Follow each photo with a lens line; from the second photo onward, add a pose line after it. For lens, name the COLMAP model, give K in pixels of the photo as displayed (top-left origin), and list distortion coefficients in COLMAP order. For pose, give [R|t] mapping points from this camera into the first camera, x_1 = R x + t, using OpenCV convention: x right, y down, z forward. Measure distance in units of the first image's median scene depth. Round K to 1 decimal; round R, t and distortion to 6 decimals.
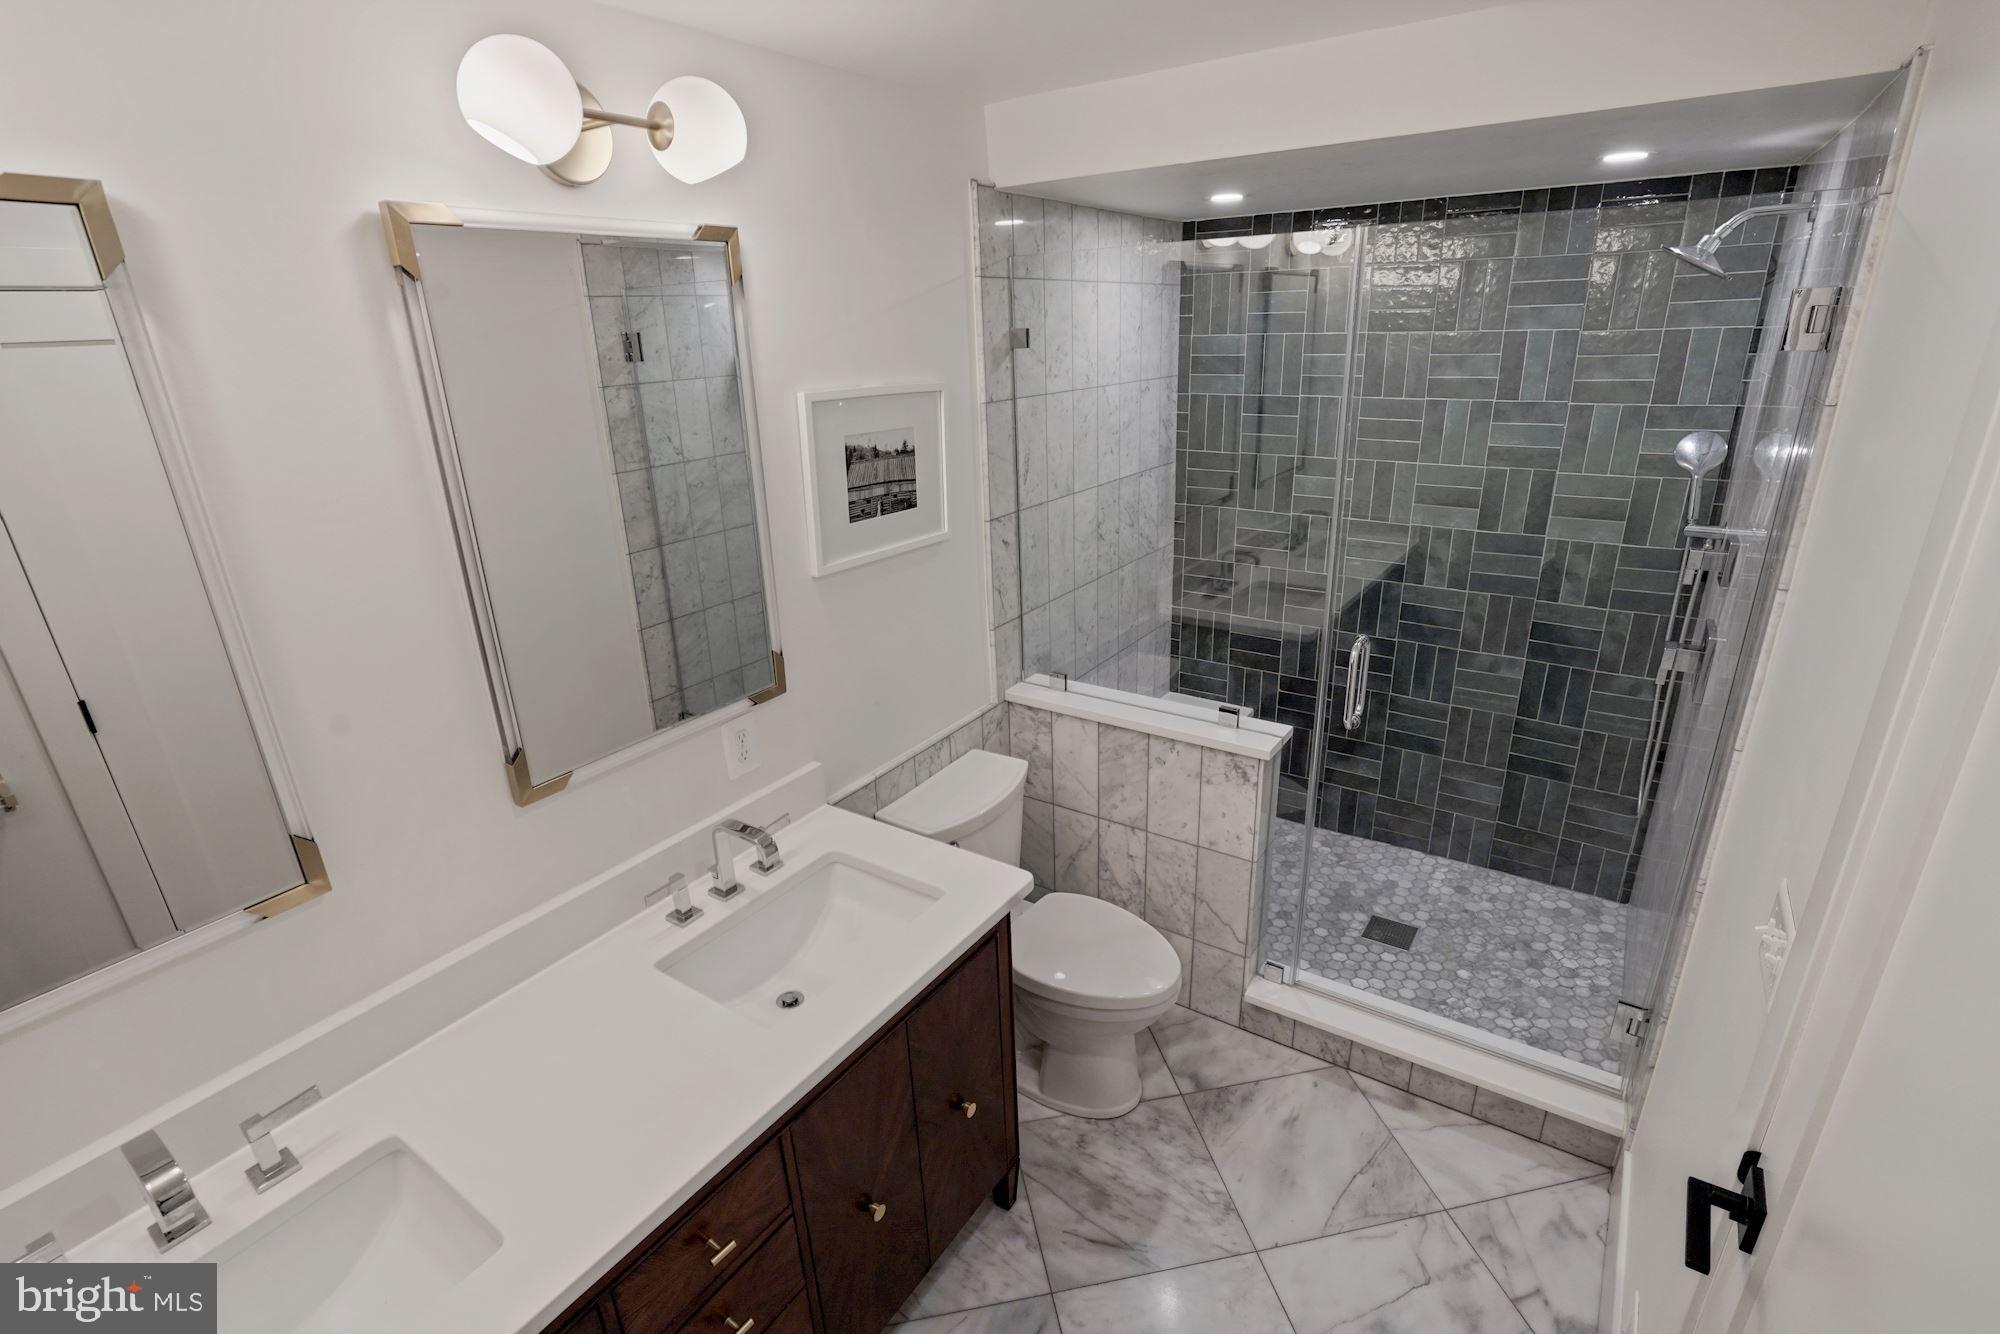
lens RADIAL K [[914.4, 0, 1020.3], [0, 914.4, 654.5], [0, 0, 1]] dist [-0.032069, 0.004425]
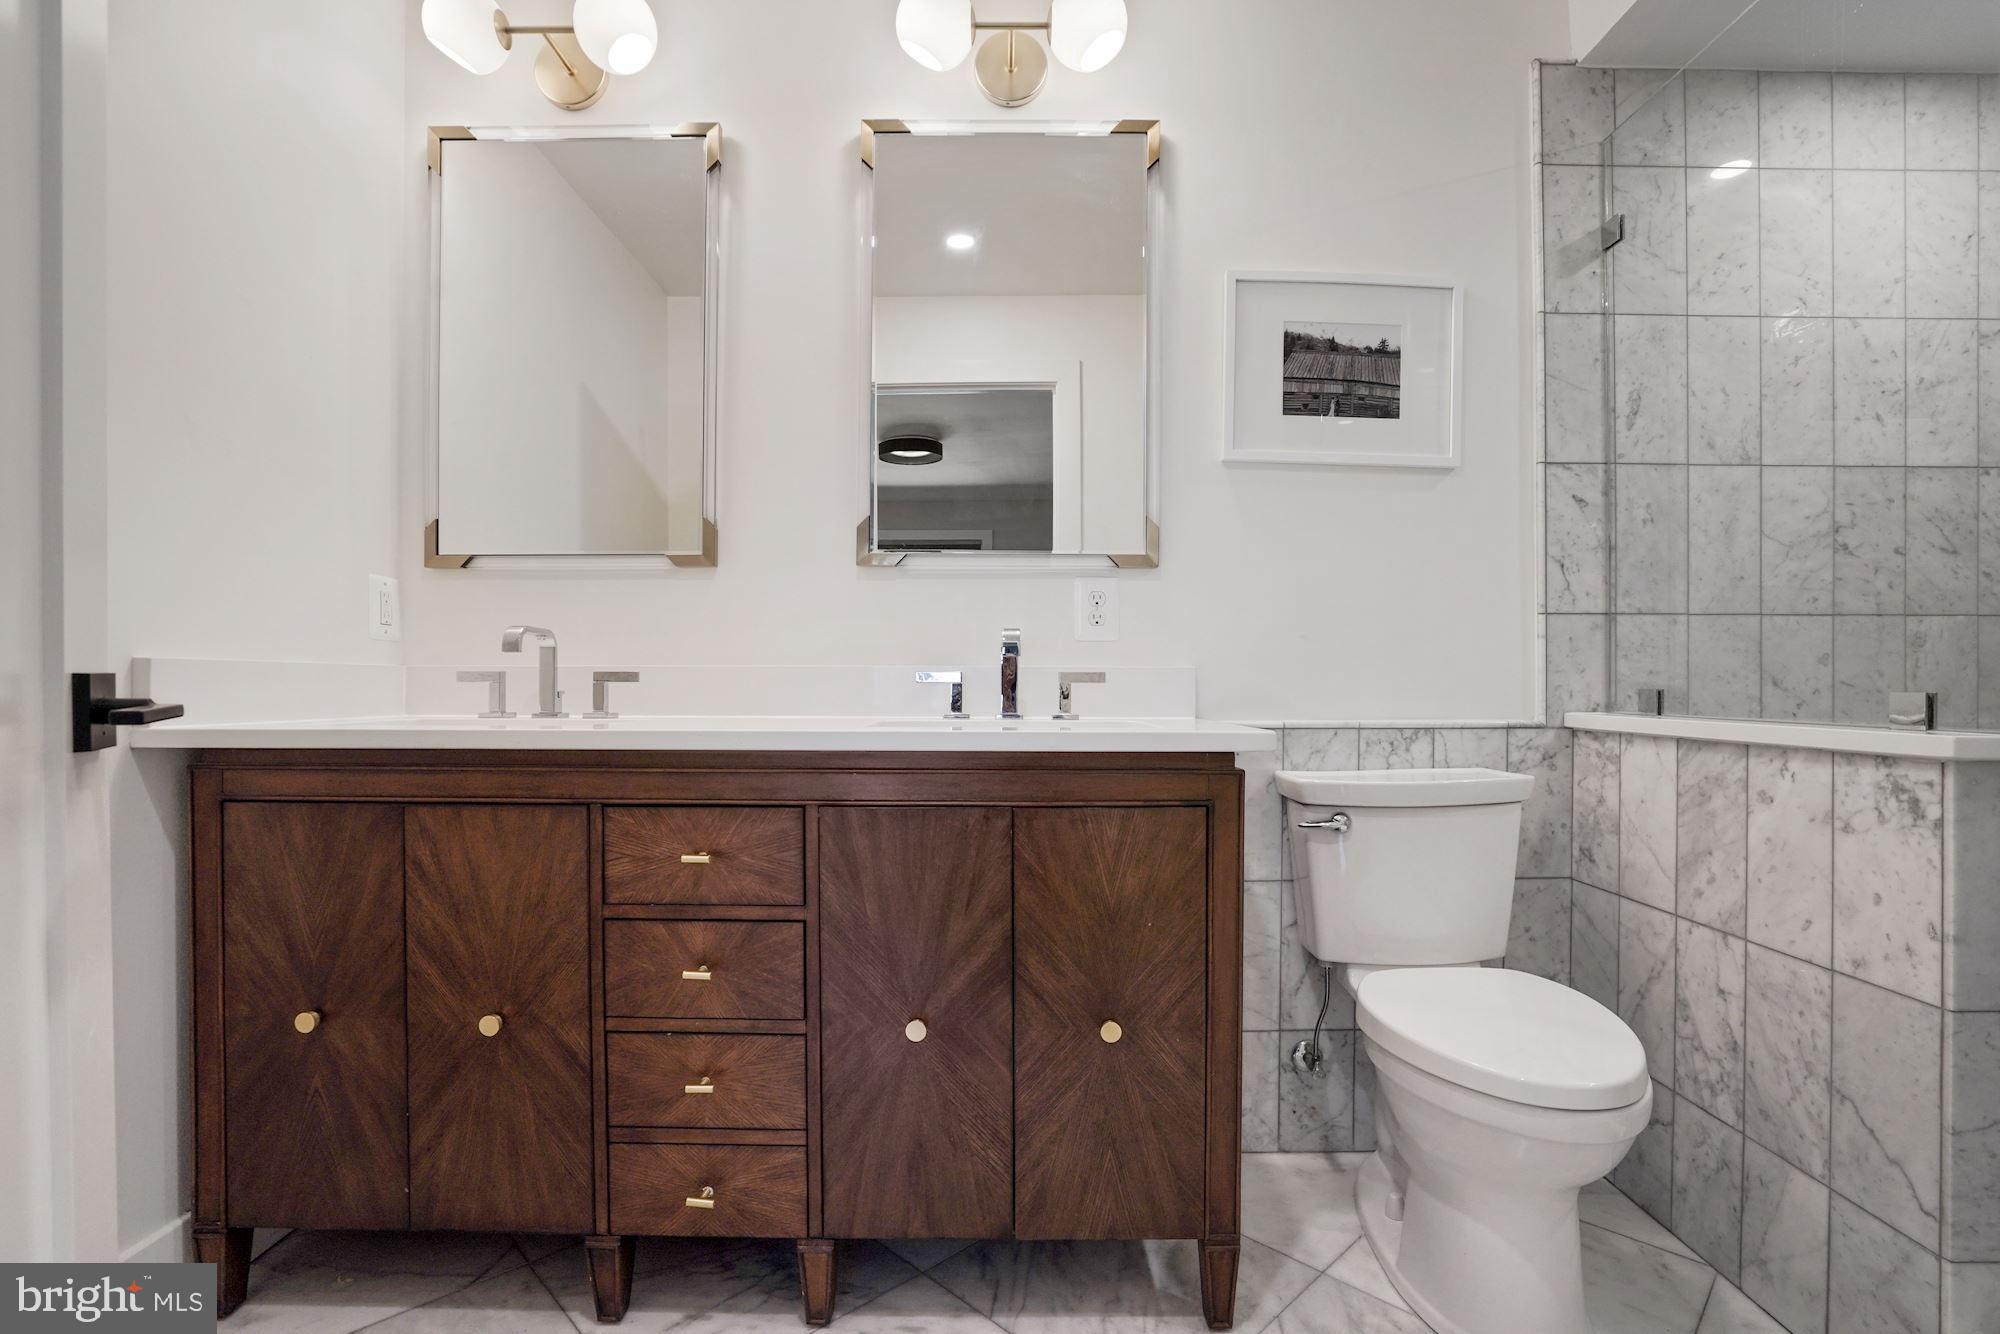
lens RADIAL K [[914.4, 0, 1000.9], [0, 914.4, 680.5], [0, 0, 1]] dist [-0.032069, 0.004425]
pose [[0.548745, 0.035534, -0.835234, 0.346090], [-0.292629, 0.944053, -0.152093, 0.265453], [0.783101, 0.327874, 0.528443, 0.308979]]
